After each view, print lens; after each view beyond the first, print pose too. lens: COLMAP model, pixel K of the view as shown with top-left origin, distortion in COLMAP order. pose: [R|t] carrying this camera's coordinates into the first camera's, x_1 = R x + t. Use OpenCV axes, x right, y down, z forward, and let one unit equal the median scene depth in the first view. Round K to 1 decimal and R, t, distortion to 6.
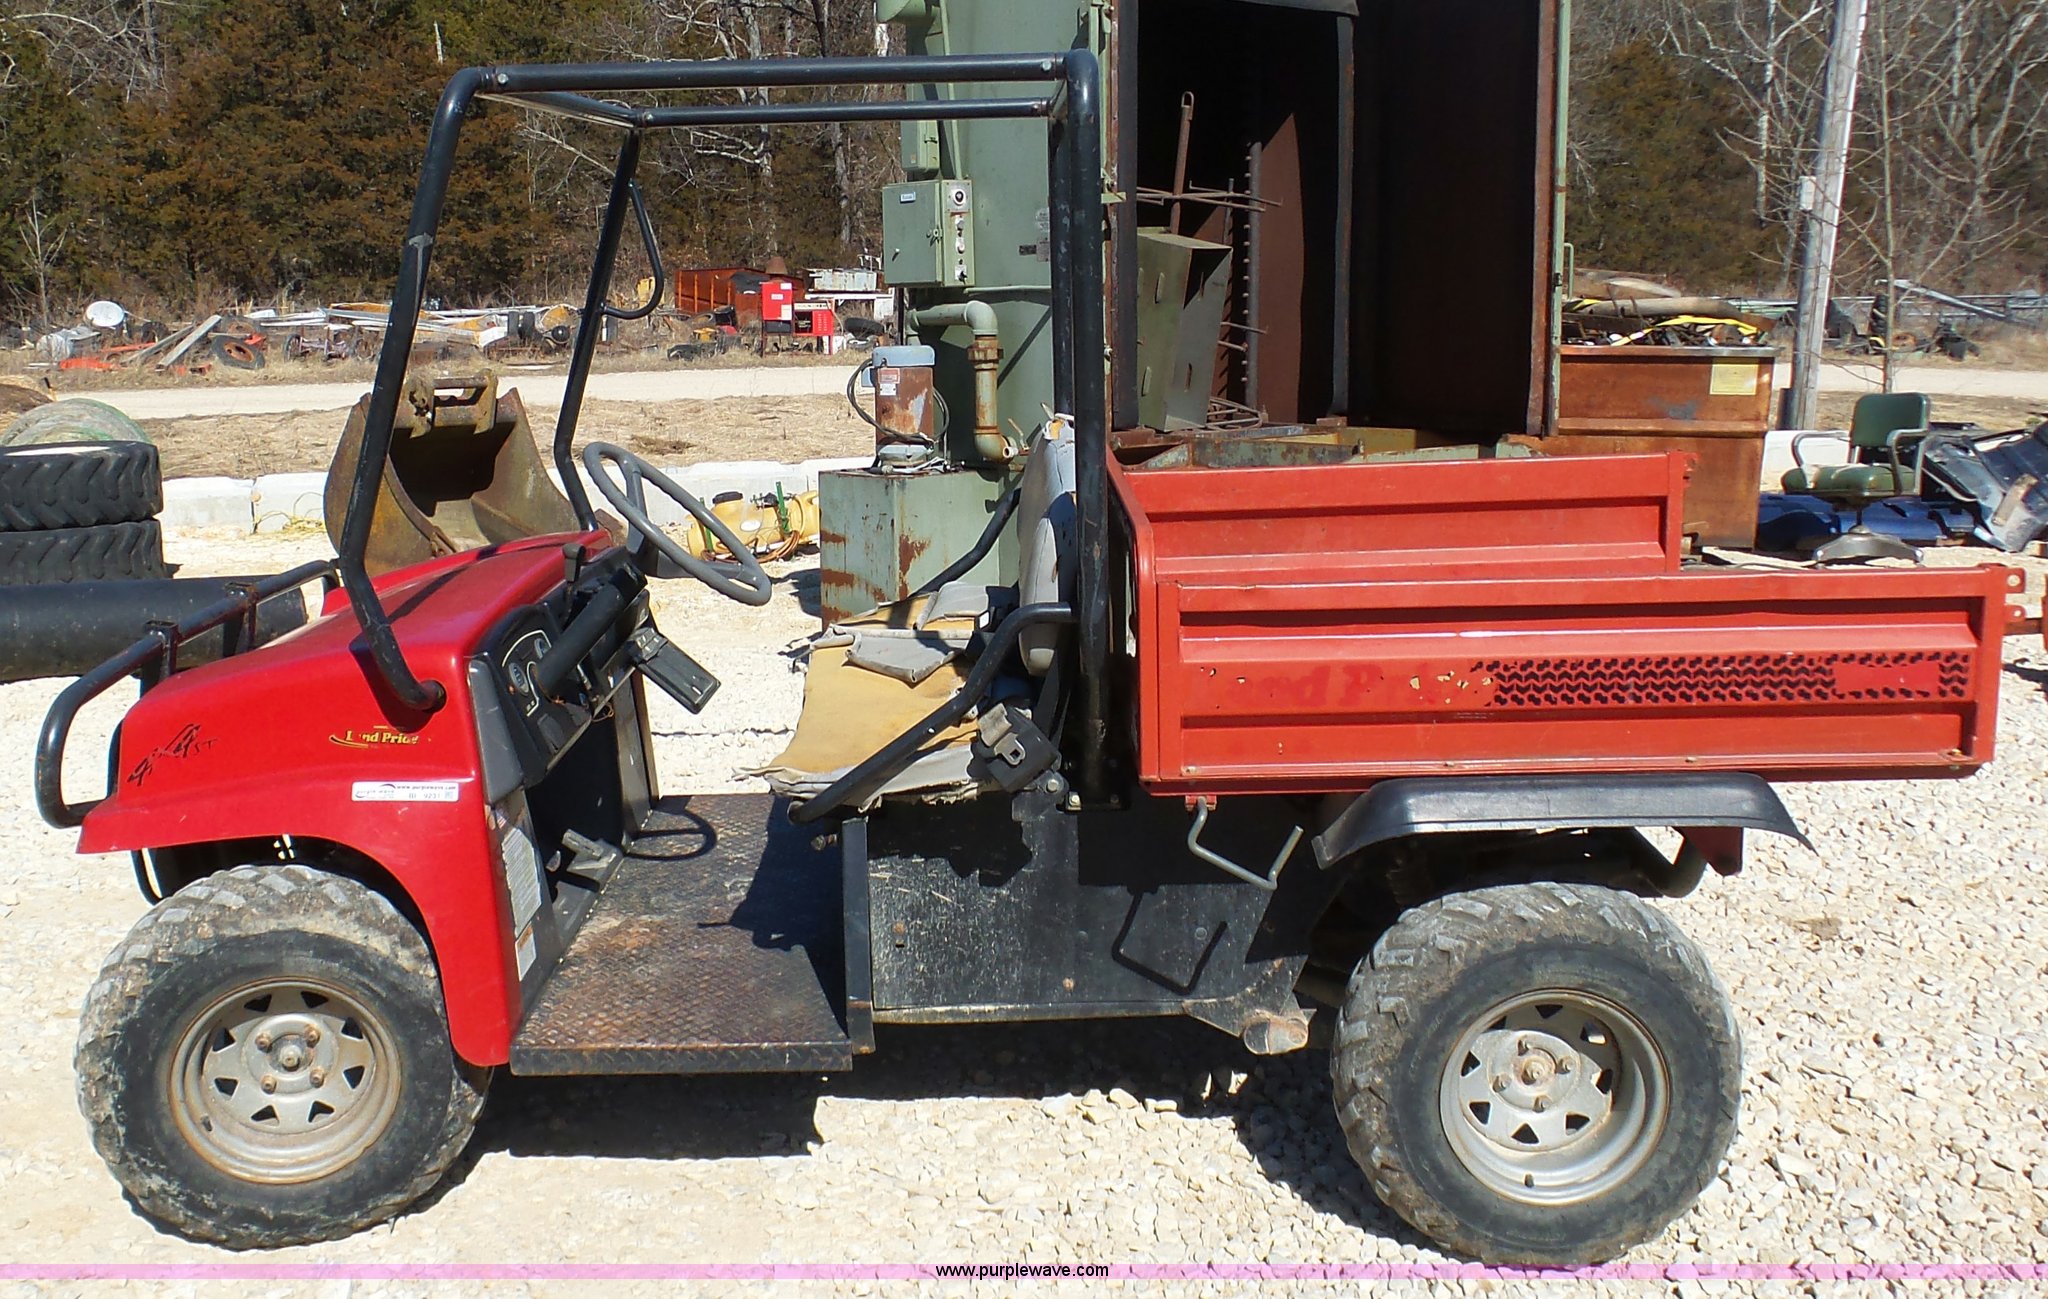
lens RADIAL K [[1799.9, 0, 1024.0], [0, 1799.9, 649.5], [0, 0, 1]] dist [-0.011197, 0.005362]
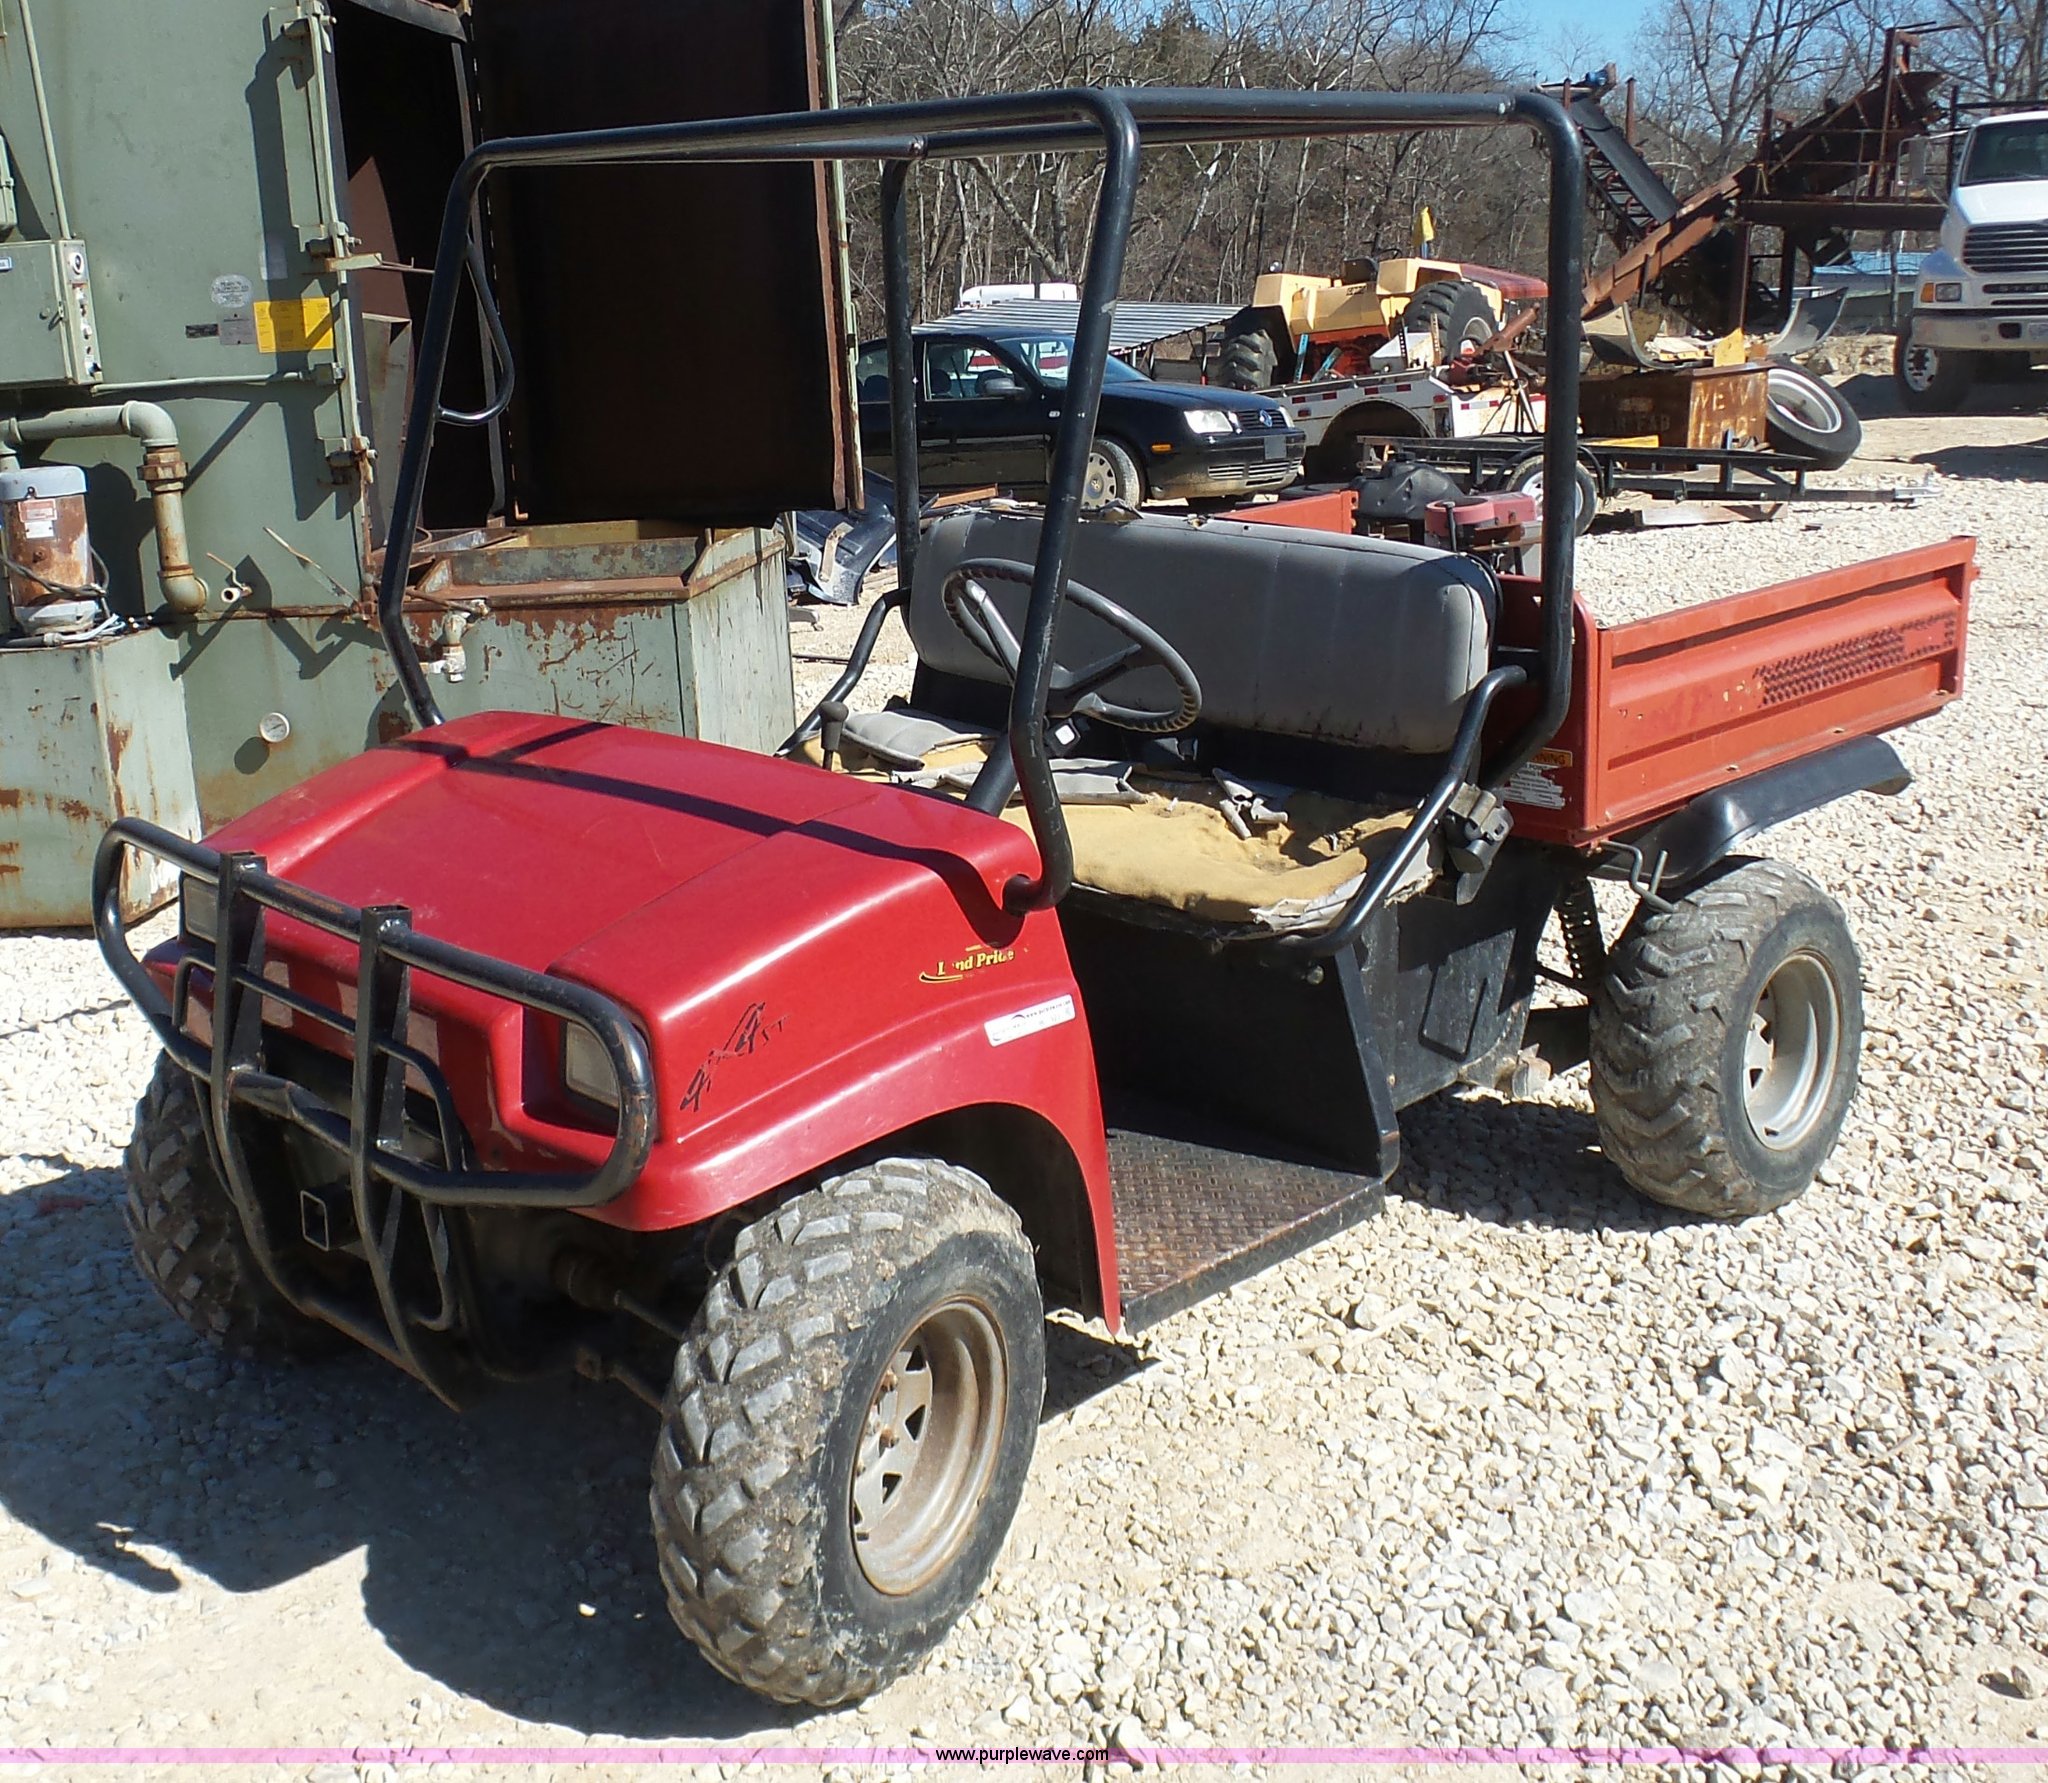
lens RADIAL K [[2155.6, 0, 807.0], [0, 2155.6, 831.8], [0, 0, 1]] dist [-0.003499, -0.017971]
pose [[0.762675, -0.176586, 0.622209, -0.442428], [0.169012, 0.982994, 0.071812, -0.037909], [-0.624309, 0.050391, 0.779550, 0.147957]]
